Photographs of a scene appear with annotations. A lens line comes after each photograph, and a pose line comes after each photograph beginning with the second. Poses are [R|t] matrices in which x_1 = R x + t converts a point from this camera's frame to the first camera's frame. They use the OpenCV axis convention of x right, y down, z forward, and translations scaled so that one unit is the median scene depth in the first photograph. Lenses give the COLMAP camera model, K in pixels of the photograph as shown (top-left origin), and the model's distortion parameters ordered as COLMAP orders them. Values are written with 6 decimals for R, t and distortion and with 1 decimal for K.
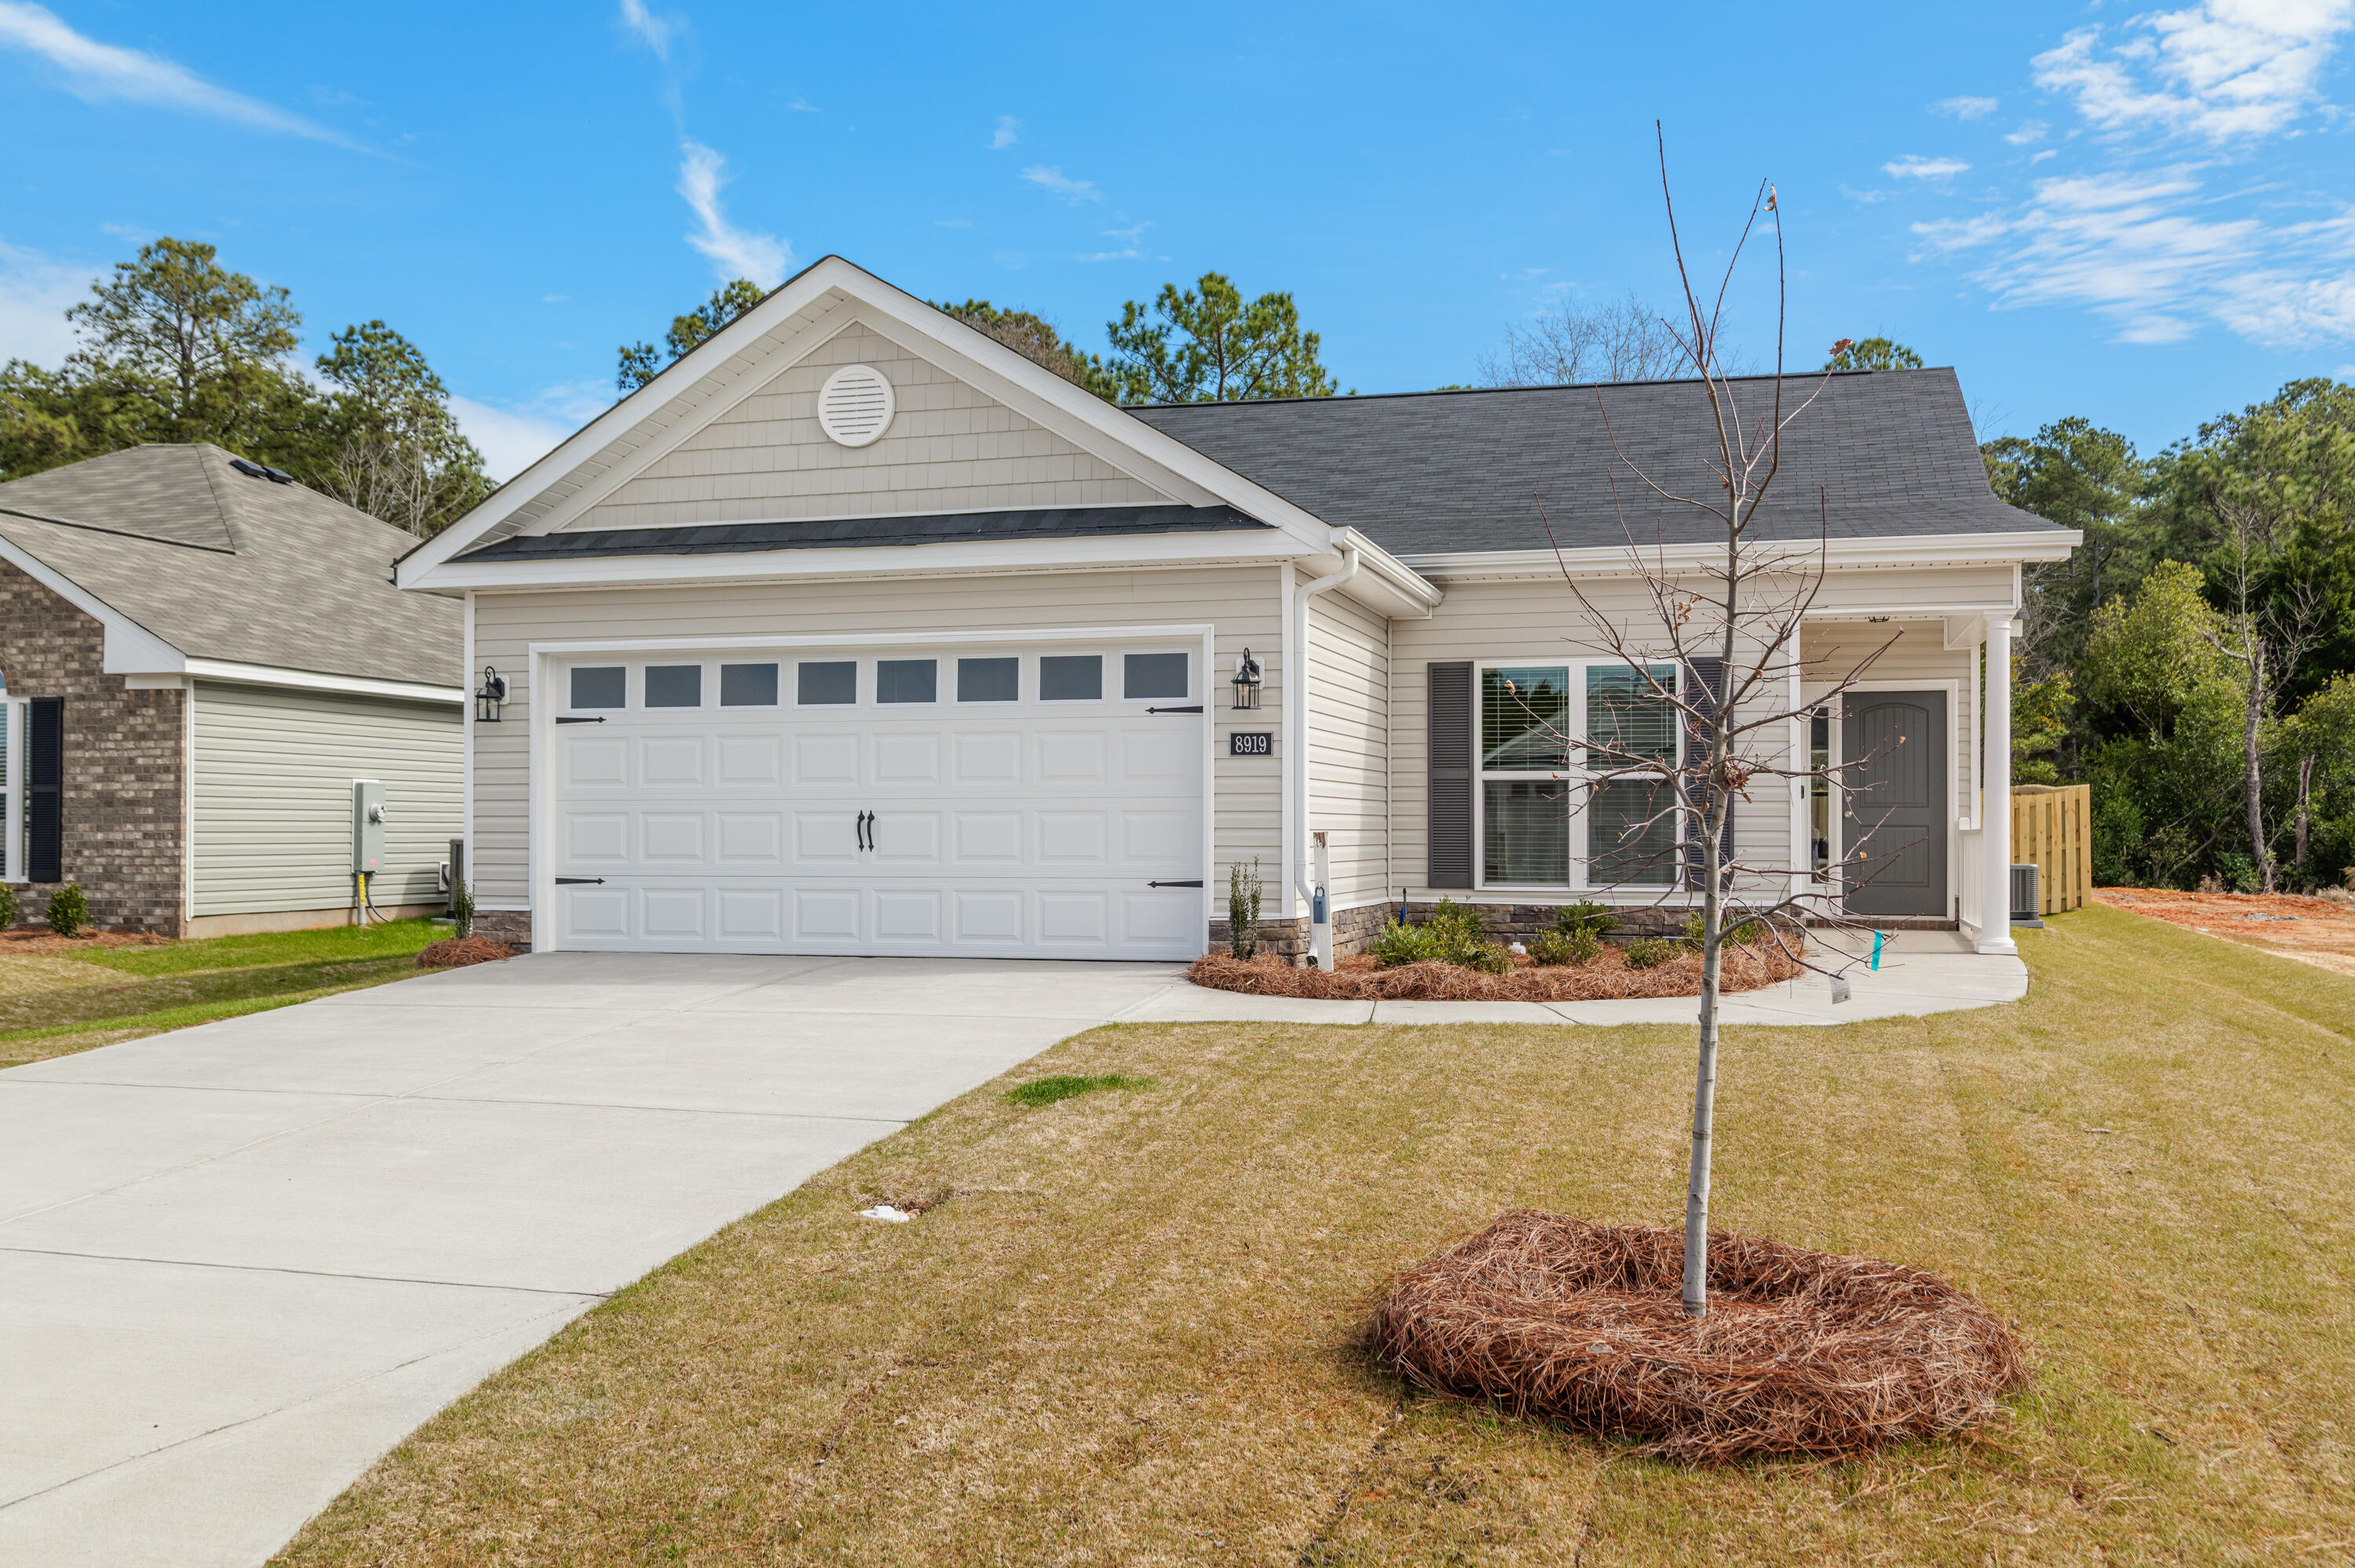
lens RADIAL K [[2195.4, 0, 1161.5], [0, 2195.4, 762.8], [0, 0, 1]] dist [-0.005261, 0.000000]
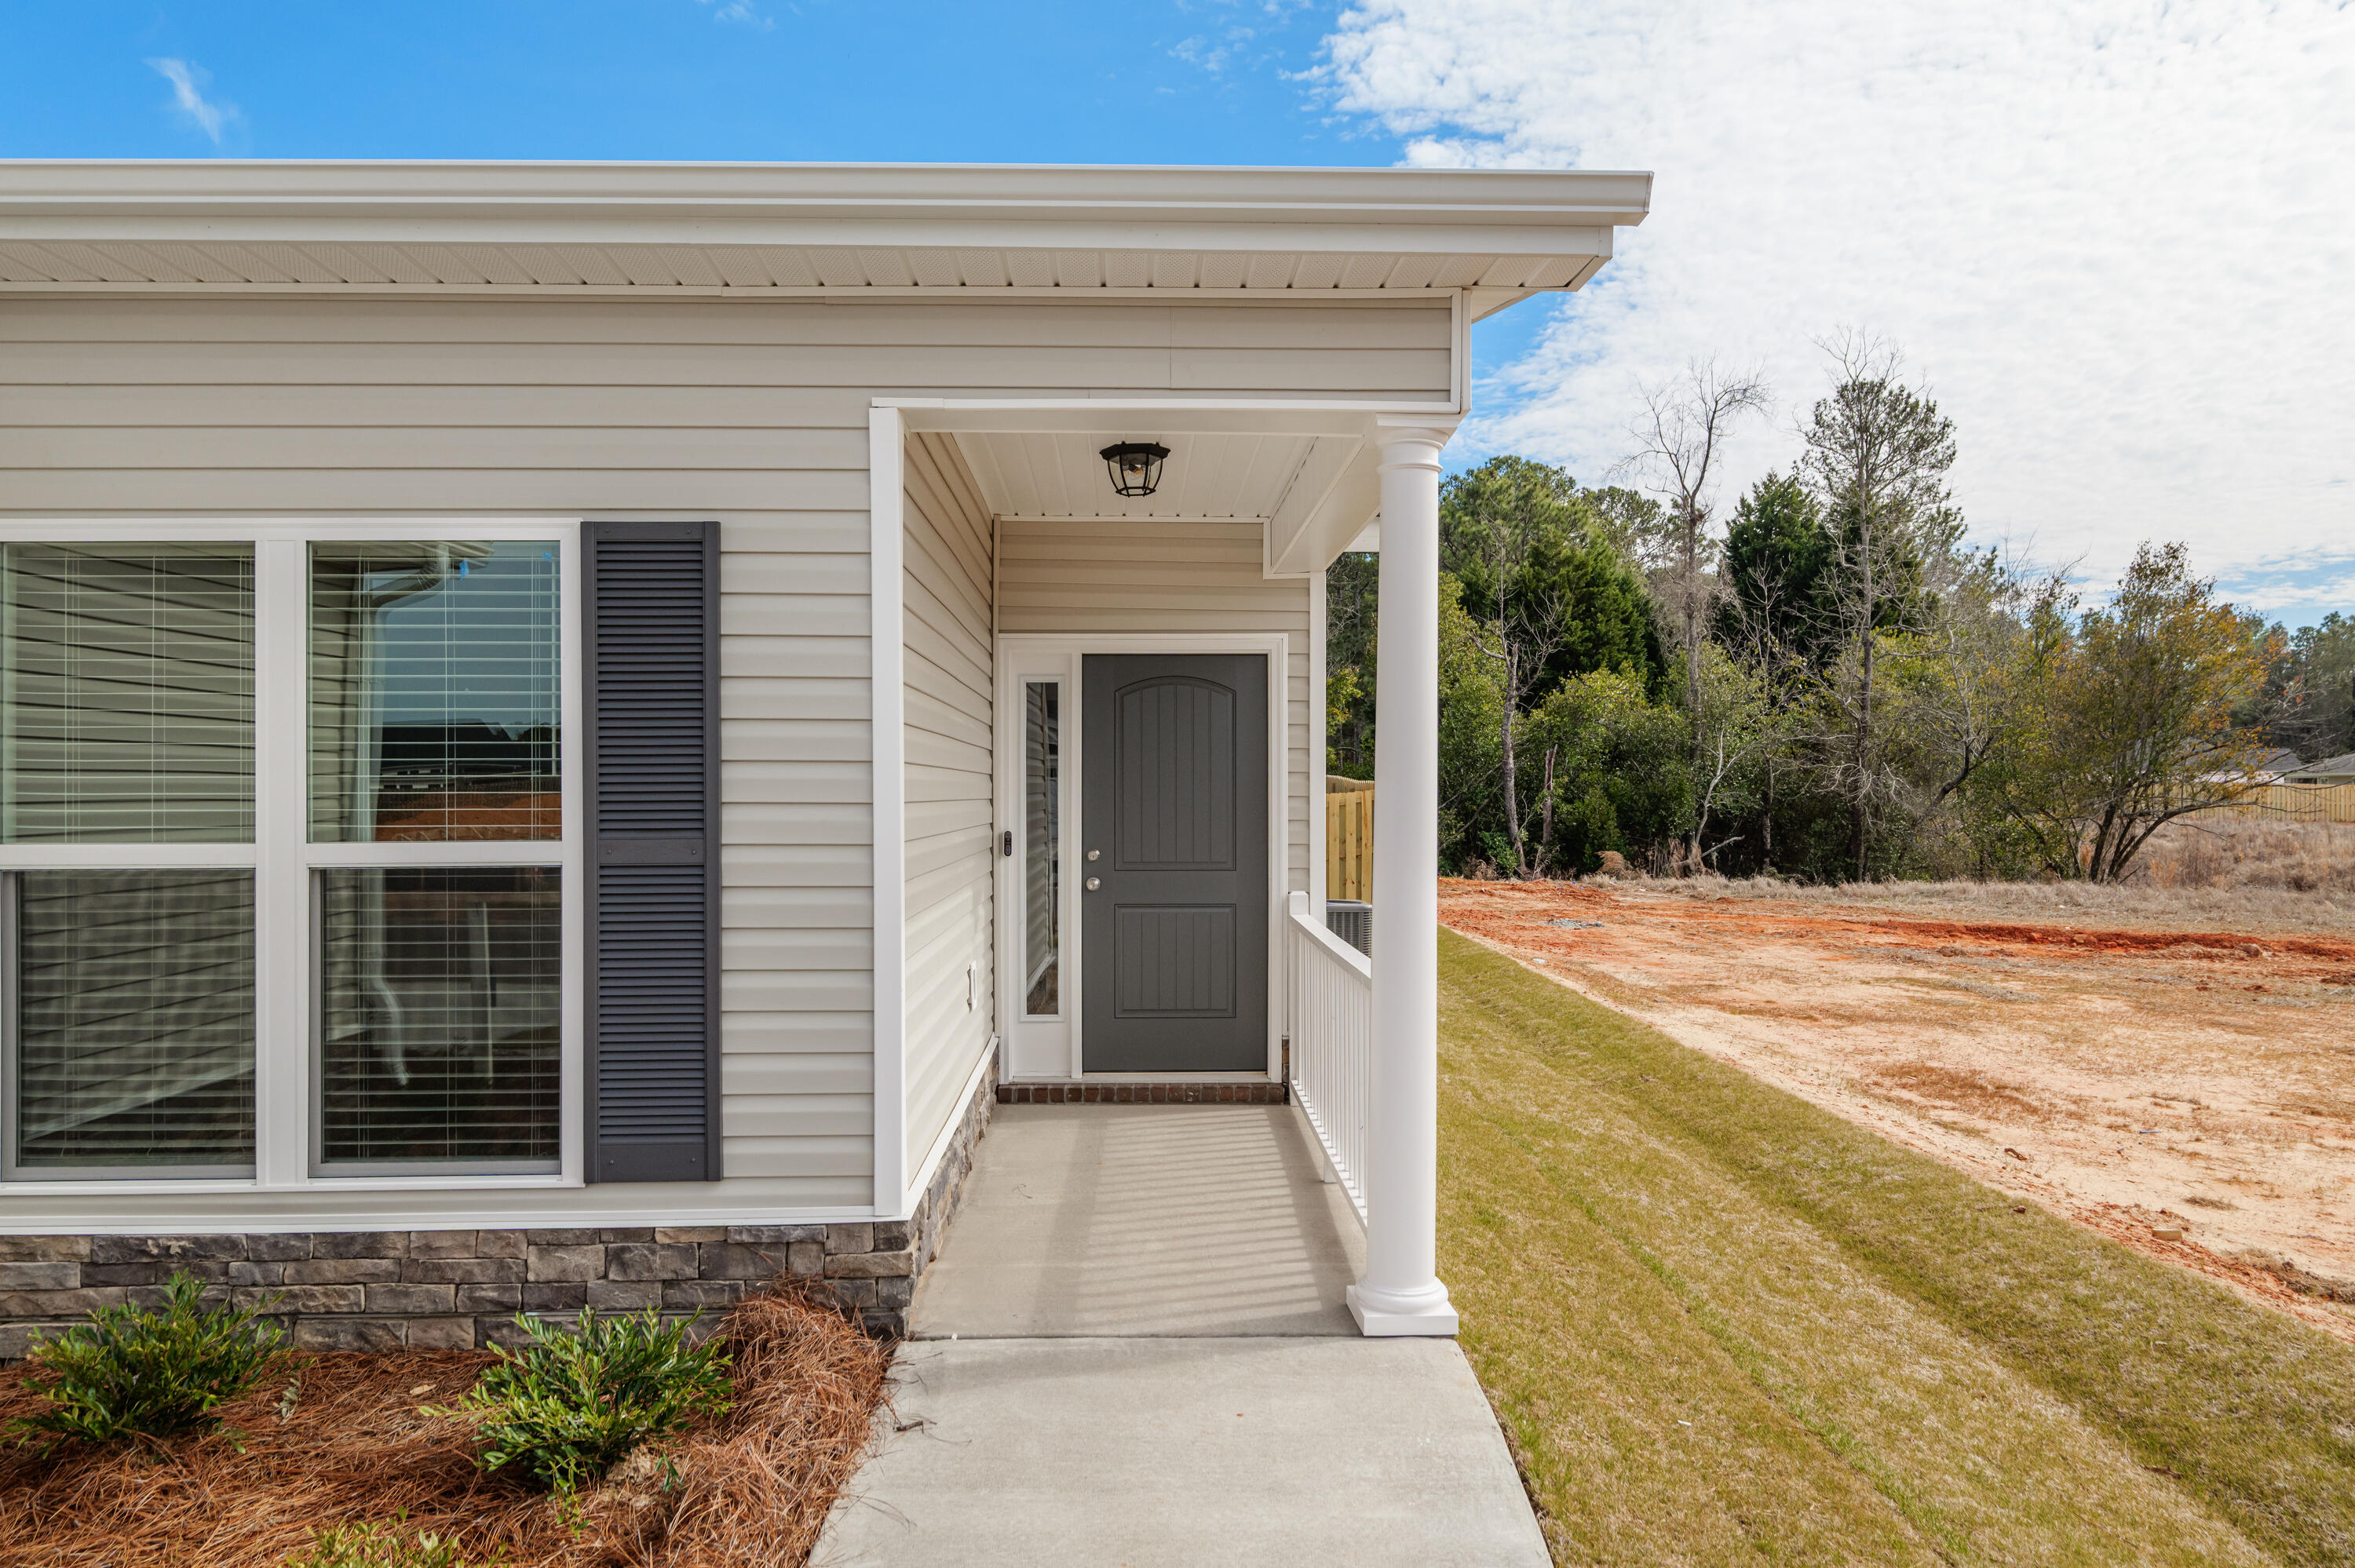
lens RADIAL K [[1569.2, 0, 1196.3], [0, 1569.2, 805.6], [0, 0, 1]] dist [0.002754, -0.012074]
pose [[0.953005, -0.004046, 0.302929, 0.223165], [-0.009594, 0.999006, 0.043527, -0.012777], [-0.302804, -0.044387, 0.952019, 0.634612]]
